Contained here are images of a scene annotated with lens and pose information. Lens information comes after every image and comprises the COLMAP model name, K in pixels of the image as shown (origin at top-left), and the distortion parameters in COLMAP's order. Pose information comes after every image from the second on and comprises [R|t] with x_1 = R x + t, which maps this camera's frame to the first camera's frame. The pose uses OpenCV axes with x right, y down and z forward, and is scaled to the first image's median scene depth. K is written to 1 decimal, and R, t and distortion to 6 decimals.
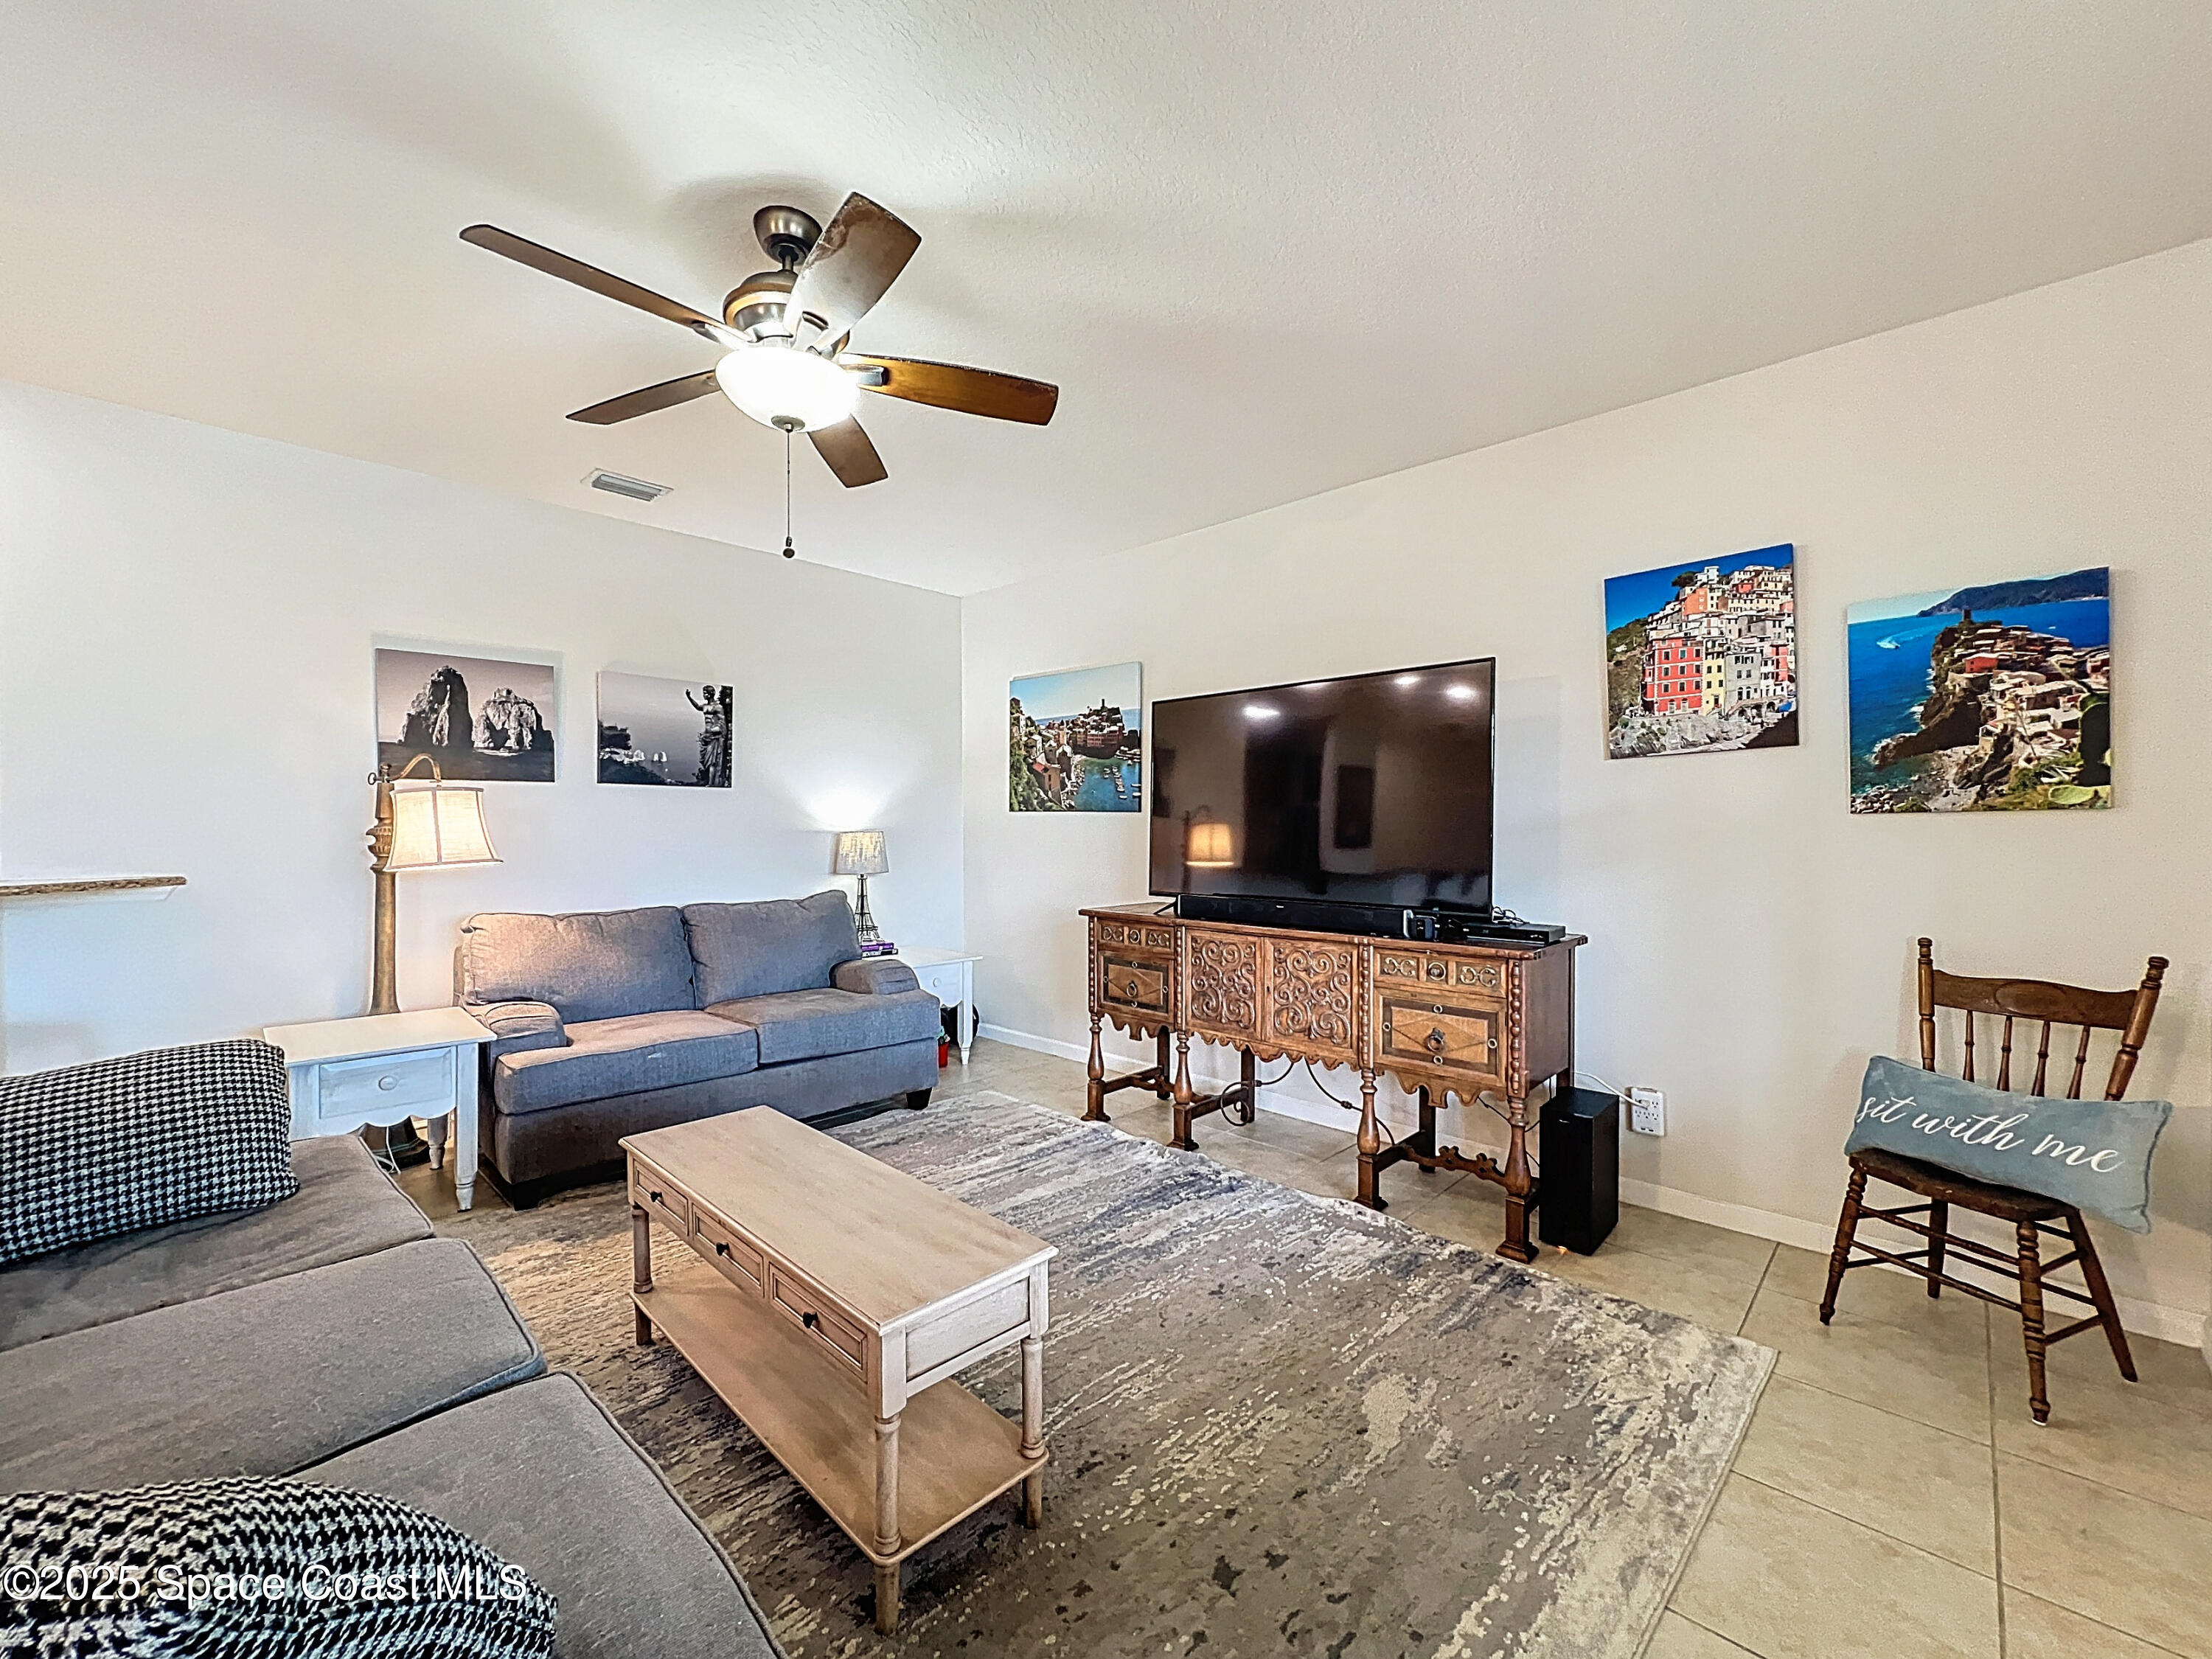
lens RADIAL K [[896.0, 0, 1141.7], [0, 896.0, 832.1], [0, 0, 1]] dist [-0.001811, -0.000107]
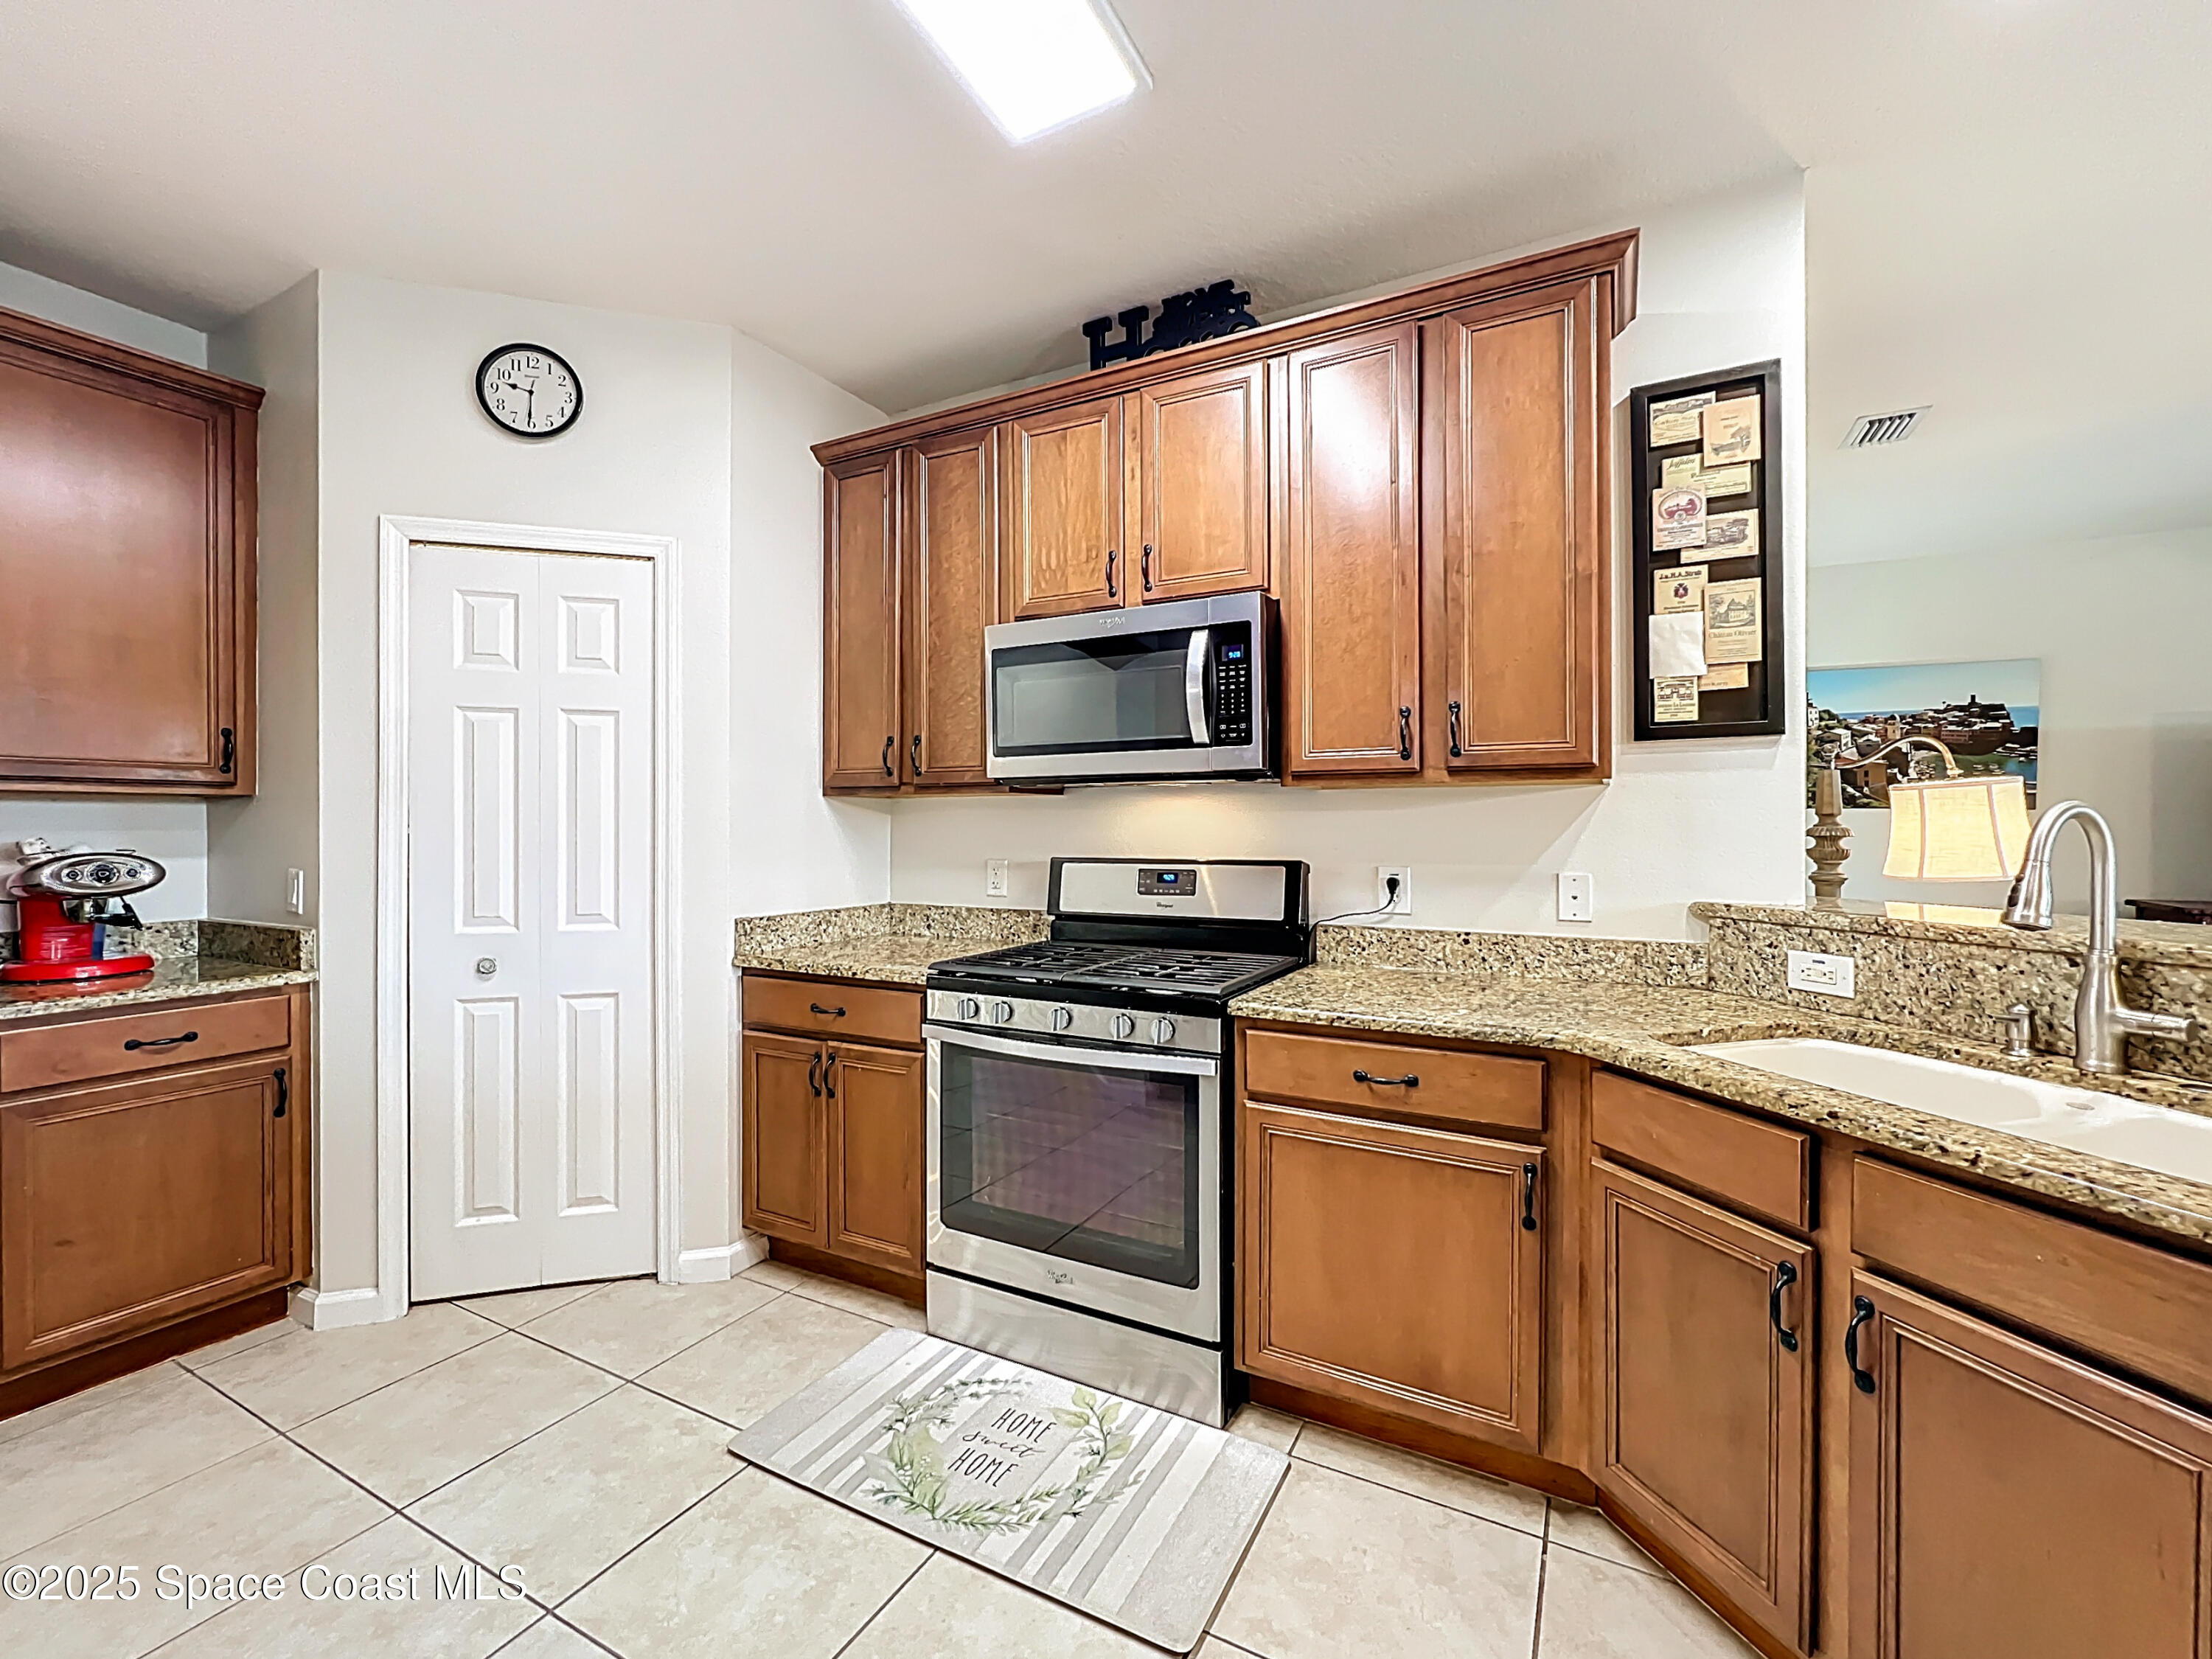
lens RADIAL K [[896.0, 0, 1105.1], [0, 896.0, 829.7], [0, 0, 1]] dist [-0.001811, -0.000107]
pose [[0.965099, 0.000801, 0.261885, -2.051625], [0.000123, 0.999994, -0.003513, 0.001596], [-0.261886, 0.003422, 0.965093, 0.533348]]
